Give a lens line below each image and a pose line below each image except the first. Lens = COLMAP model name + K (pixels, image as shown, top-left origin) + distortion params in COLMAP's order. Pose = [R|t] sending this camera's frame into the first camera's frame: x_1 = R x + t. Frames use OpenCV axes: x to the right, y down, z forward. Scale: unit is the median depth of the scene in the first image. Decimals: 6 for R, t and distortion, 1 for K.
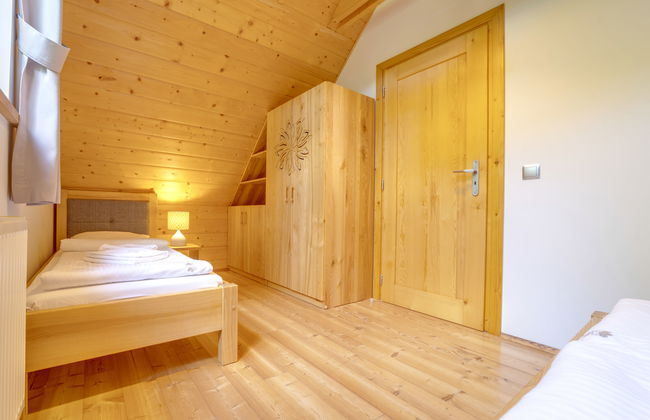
lens RADIAL K [[287.1, 0, 282.4], [0, 287.1, 212.4], [0, 0, 1]] dist [-0.037939, 0.011782]
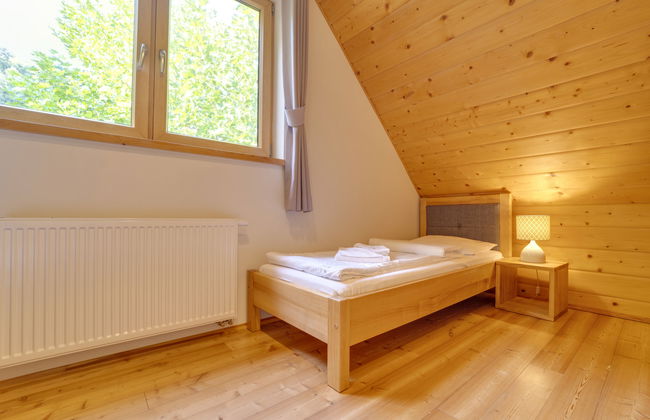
lens RADIAL K [[284.0, 0, 319.8], [0, 284.0, 213.1], [0, 0, 1]] dist [-0.031942, 0.000416]
pose [[0.089152, -0.026653, -0.995661, 0.370107], [0.003735, 0.999644, -0.026425, 0.011524], [0.996011, -0.001363, 0.089220, 0.484167]]
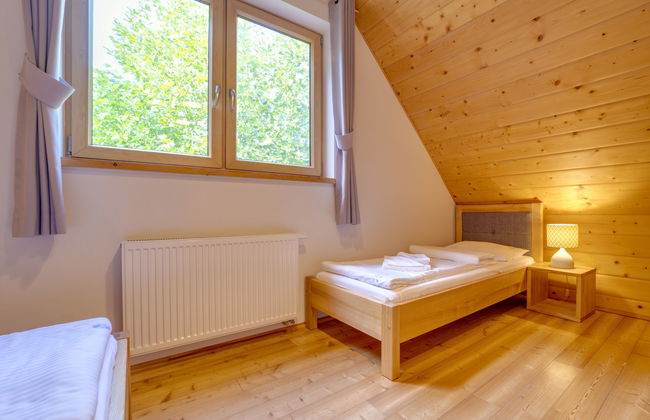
lens RADIAL K [[283.2, 0, 339.2], [0, 283.2, 212.9], [0, 0, 1]] dist [-0.031267, 0.000412]
pose [[0.041438, -0.013792, -0.999046, 0.471798], [0.011972, 0.999840, -0.013307, -0.038807], [0.999069, -0.011409, 0.041597, 0.430760]]
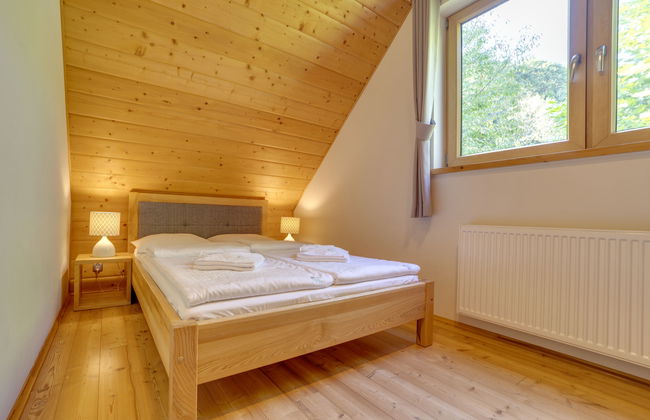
lens RADIAL K [[287.1, 0, 282.4], [0, 287.1, 212.4], [0, 0, 1]] dist [-0.037939, 0.011782]
pose [[-0.998618, -0.042338, 0.031129, 0.349353], [-0.043041, 0.998825, -0.022281, 0.010963], [-0.030149, -0.023590, -0.999267, 0.791491]]
